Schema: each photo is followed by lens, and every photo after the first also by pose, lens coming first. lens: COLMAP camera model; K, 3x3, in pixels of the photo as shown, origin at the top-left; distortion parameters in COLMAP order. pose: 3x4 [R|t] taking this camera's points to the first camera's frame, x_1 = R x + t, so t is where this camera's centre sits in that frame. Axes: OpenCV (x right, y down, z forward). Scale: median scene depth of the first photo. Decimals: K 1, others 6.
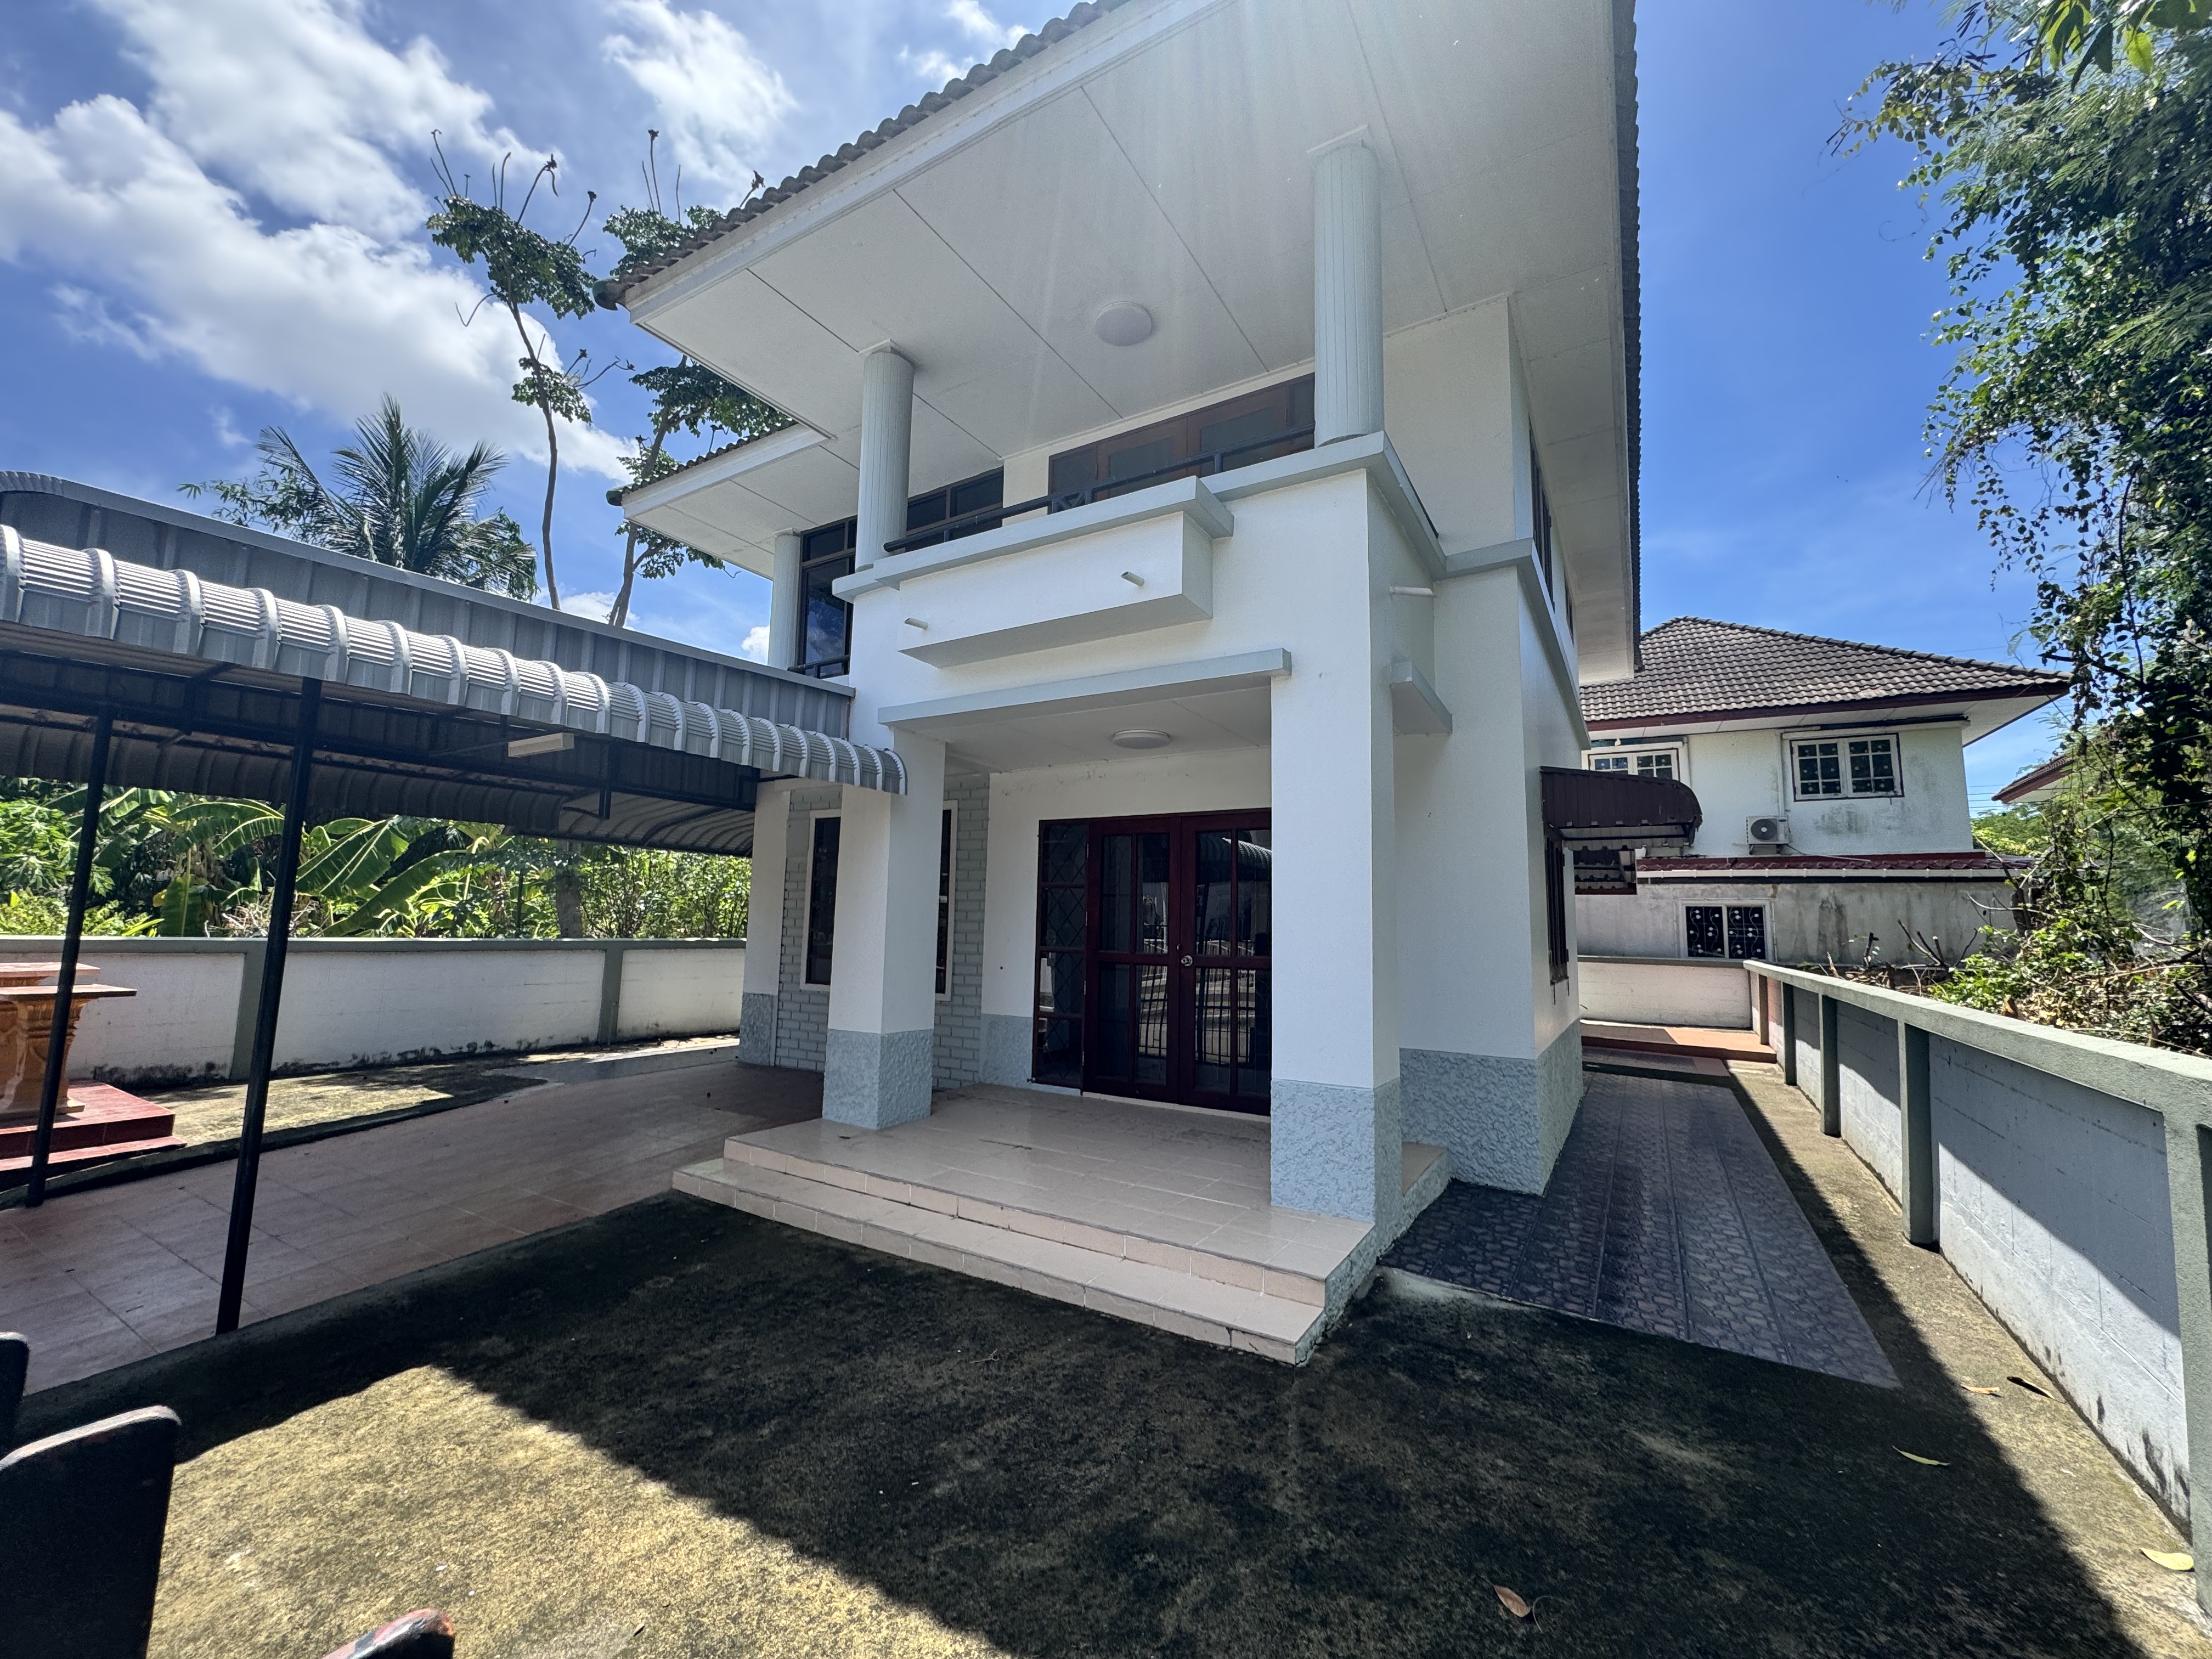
lens RADIAL K [[900.7, 0, 1097.7], [0, 900.7, 829.1], [0, 0, 1]] dist [0.005471, 0.001456]
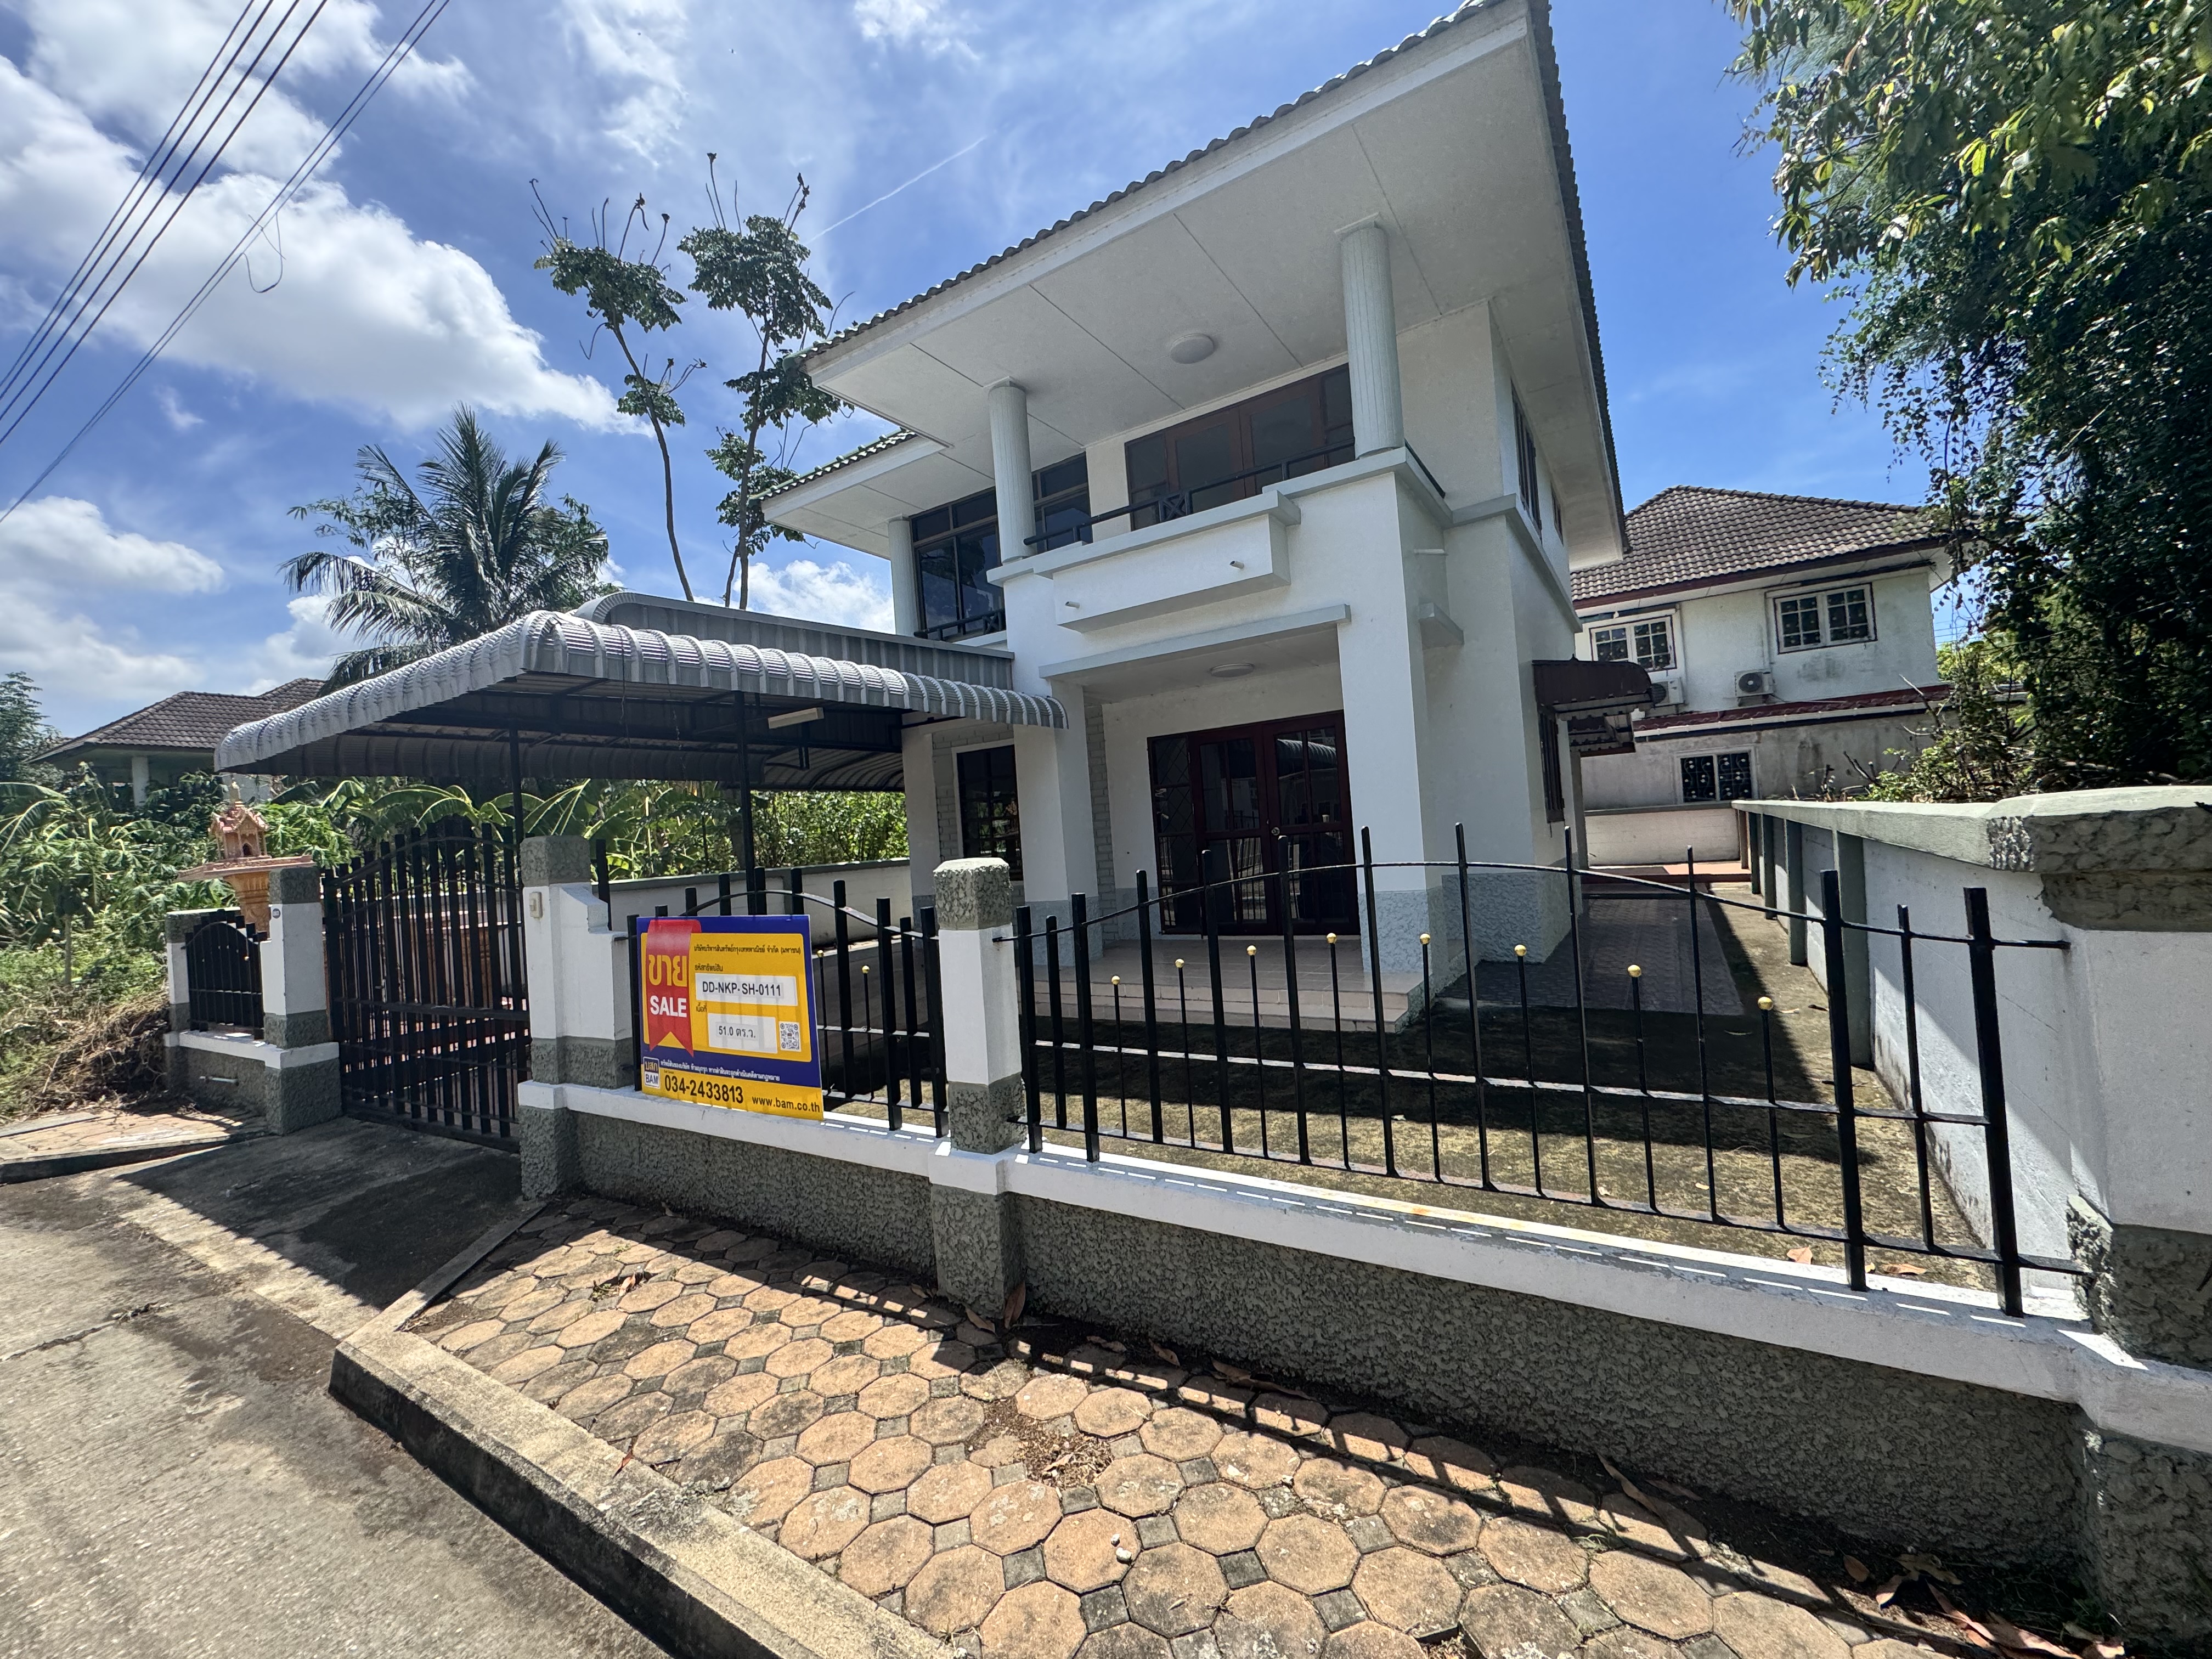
lens RADIAL K [[900.7, 0, 1104.4], [0, 900.7, 827.5], [0, 0, 1]] dist [0.005471, 0.001456]
pose [[0.995392, -0.094261, -0.017602, -0.128474], [0.095524, 0.990774, 0.096135, -0.014456], [0.008377, -0.097374, 0.995213, -0.330323]]
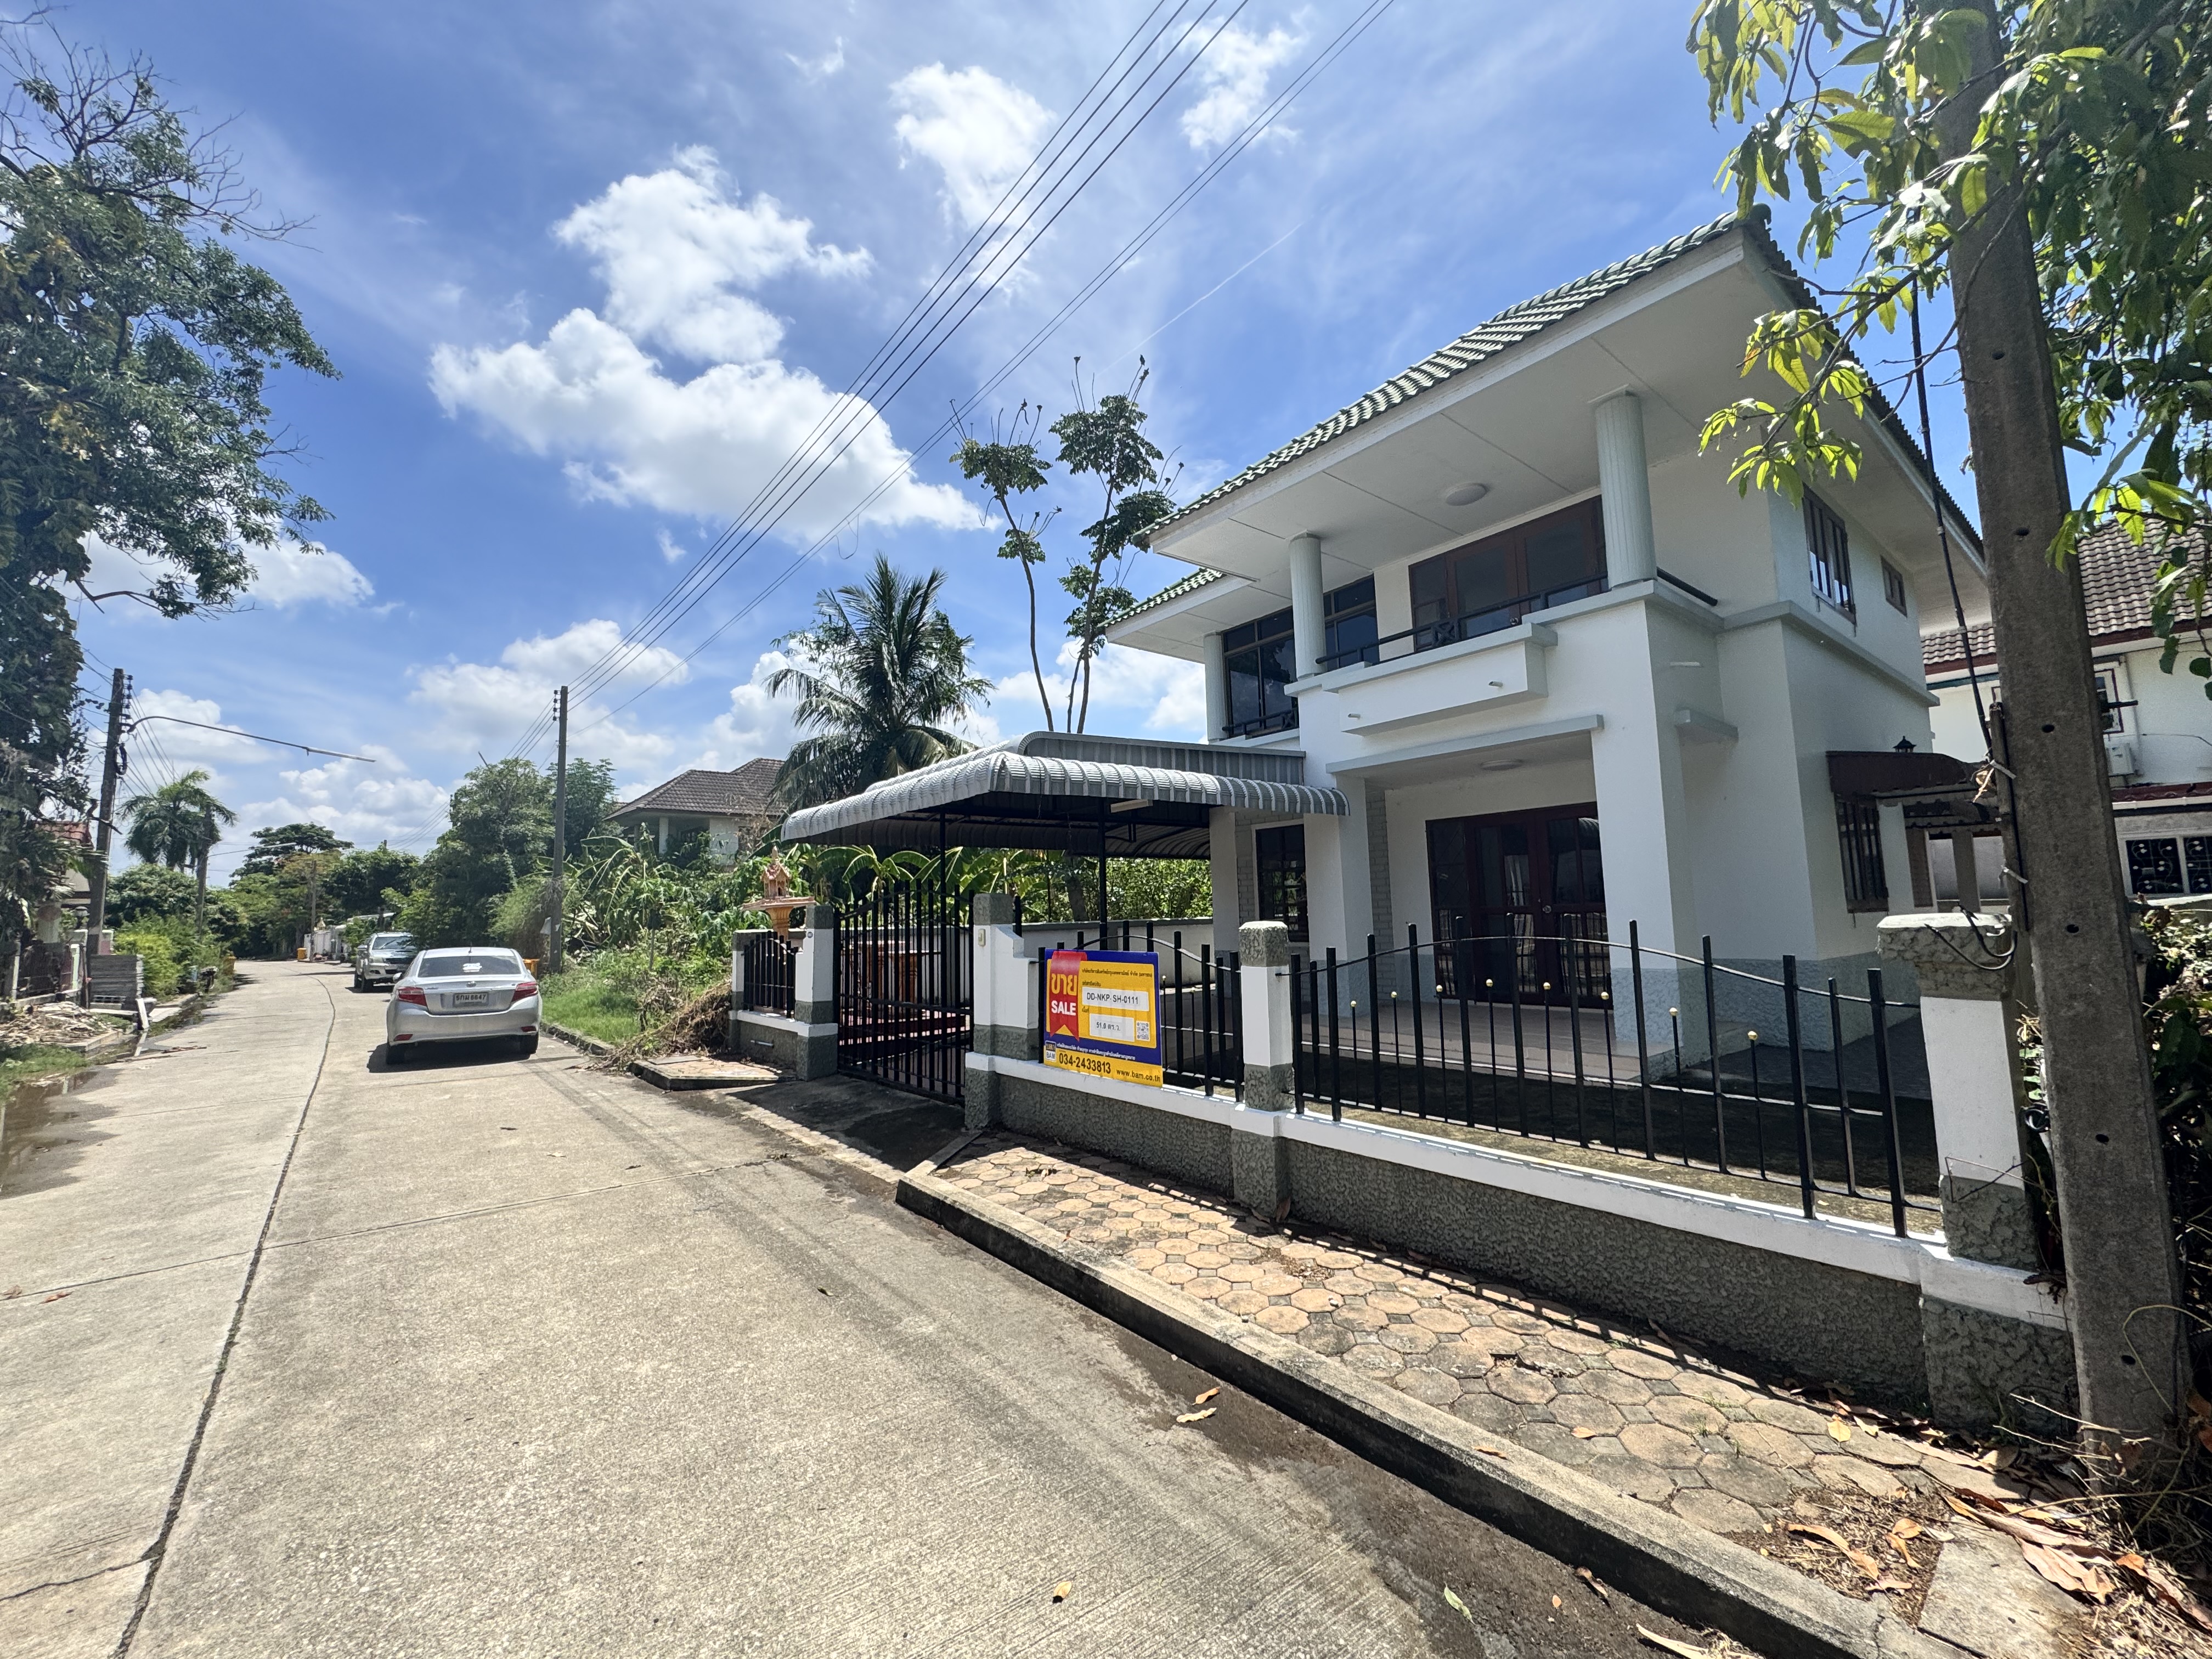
lens RADIAL K [[900.7, 0, 1104.2], [0, 900.7, 831.3], [0, 0, 1]] dist [0.005471, 0.001456]
pose [[0.939536, -0.079296, -0.333143, -0.076508], [0.085585, 0.996322, 0.004220, -0.048394], [0.331583, -0.032476, 0.942867, -0.607669]]
